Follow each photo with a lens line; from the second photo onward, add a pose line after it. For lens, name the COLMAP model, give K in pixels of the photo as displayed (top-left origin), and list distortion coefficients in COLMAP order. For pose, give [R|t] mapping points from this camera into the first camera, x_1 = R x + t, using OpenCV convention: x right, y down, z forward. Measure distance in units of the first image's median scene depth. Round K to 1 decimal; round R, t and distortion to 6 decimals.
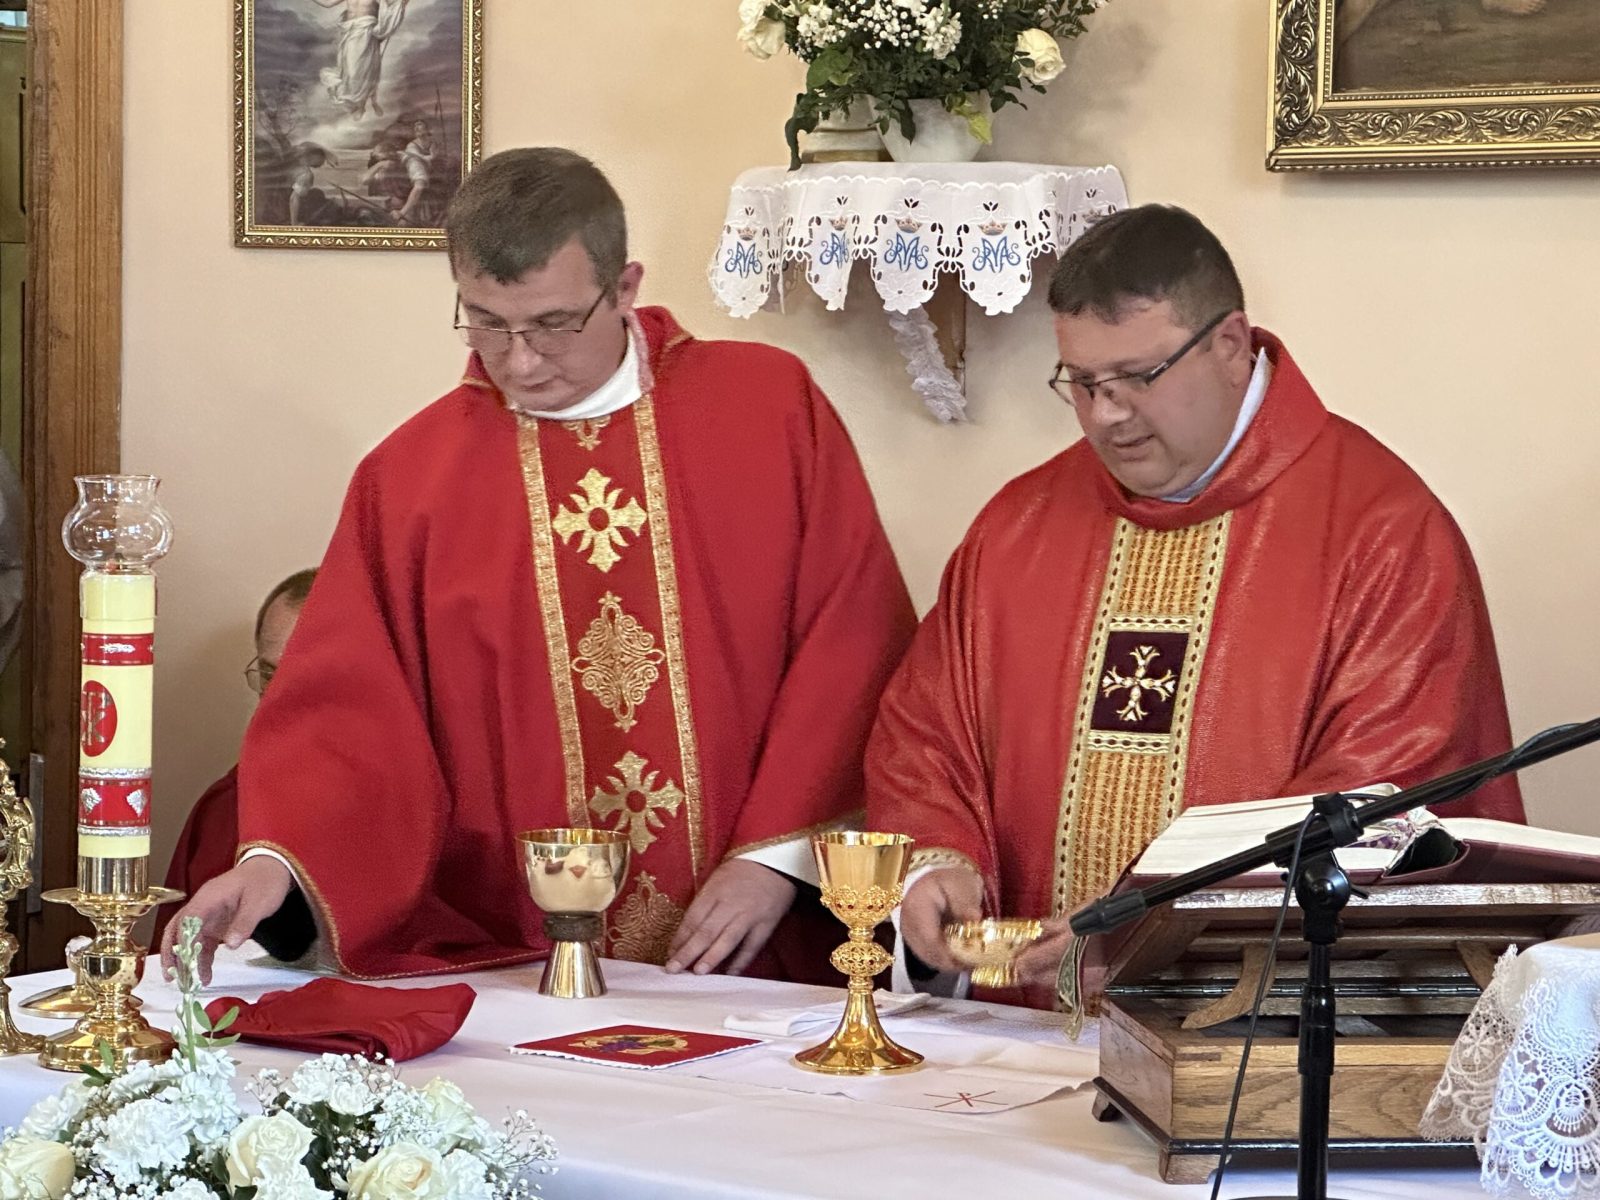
lens RADIAL K [[4415.1, 0, 816.9], [0, 4415.1, 564.3], [0, 0, 1]] dist [-0.244854, 7.952839]
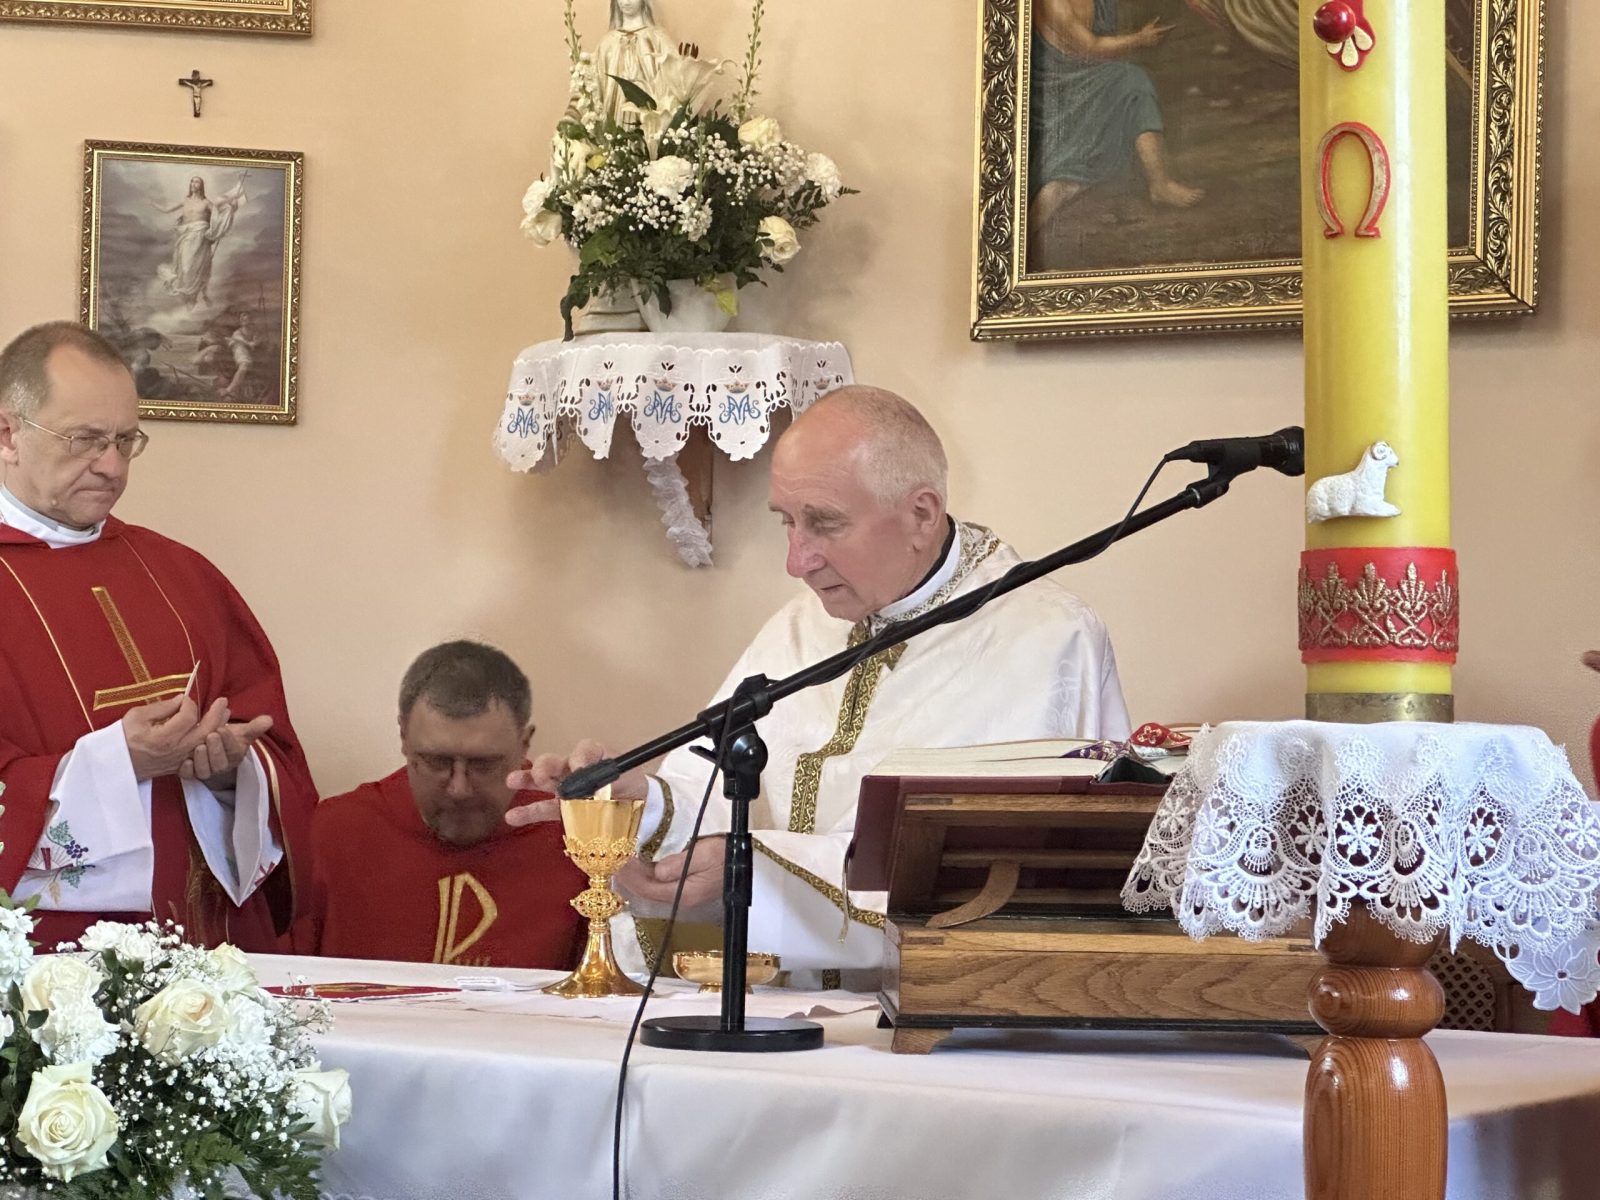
lens RADIAL K [[3613.4, 0, 852.5], [0, 3613.4, 528.7], [0, 0, 1]] dist [0.021618, 2.608328]
pose [[0.997343, 0.011908, 0.071876, 0.001878], [-0.003920, 0.993895, -0.110263, 0.067457], [-0.072750, 0.109688, 0.991300, 0.051485]]
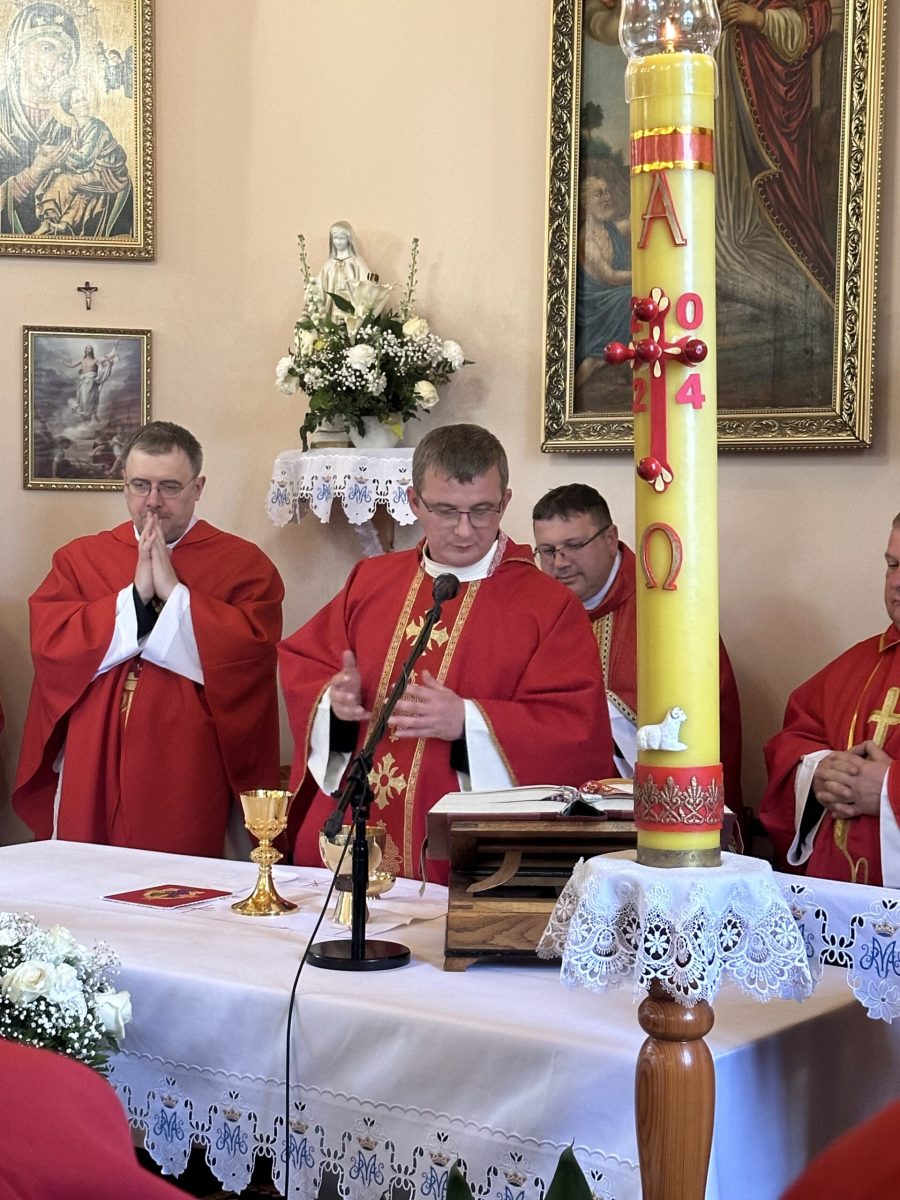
lens RADIAL K [[2186.9, 0, 462.9], [0, 2186.9, 609.4], [0, 0, 1]] dist [0.156707, 0.021779]
pose [[0.999536, -0.000574, 0.030448, 0.036965], [0.001016, 0.999894, -0.014497, -0.004452], [-0.030437, 0.014522, 0.999431, 0.016943]]
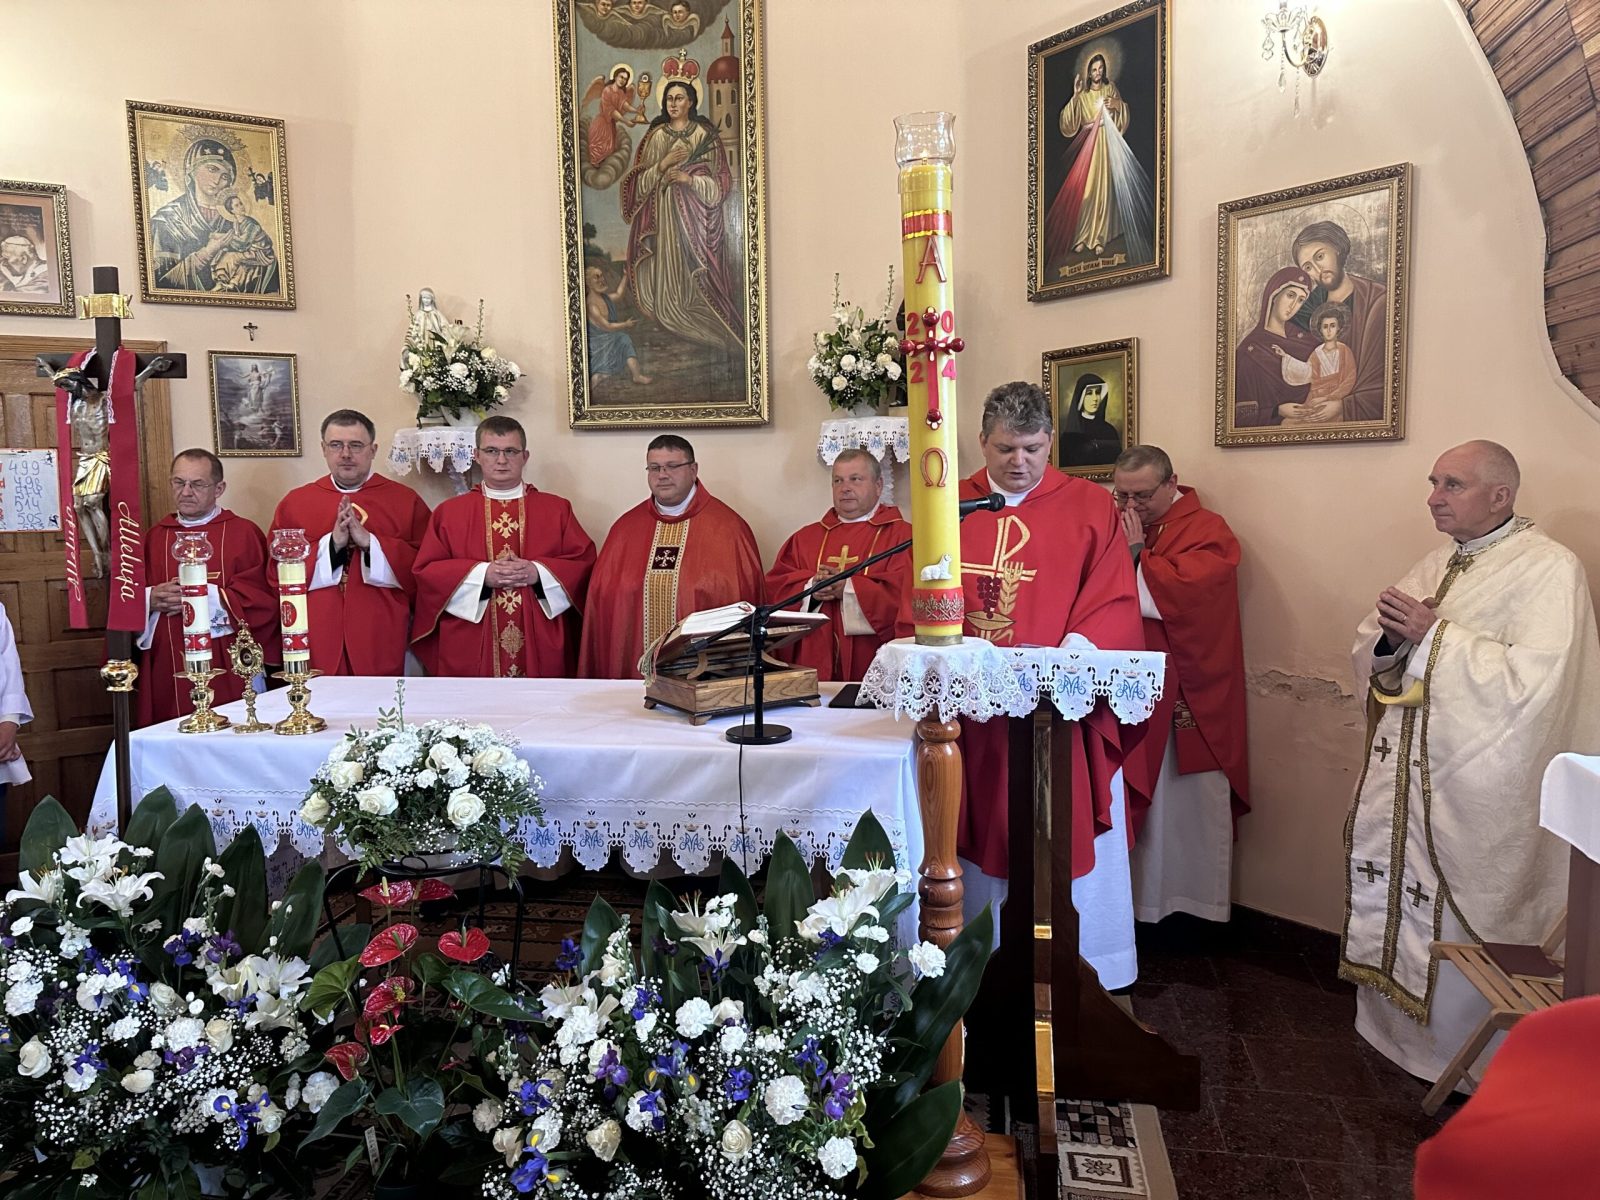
lens RADIAL K [[1126.8, 0, 787.7], [0, 1126.8, 597.0], [0, 0, 1]] dist [0.080389, -0.121954]
pose [[0.901298, -0.073816, 0.426864, -0.131300], [0.052853, 0.996752, 0.060769, -0.002973], [-0.429963, -0.032210, 0.902272, 0.129575]]
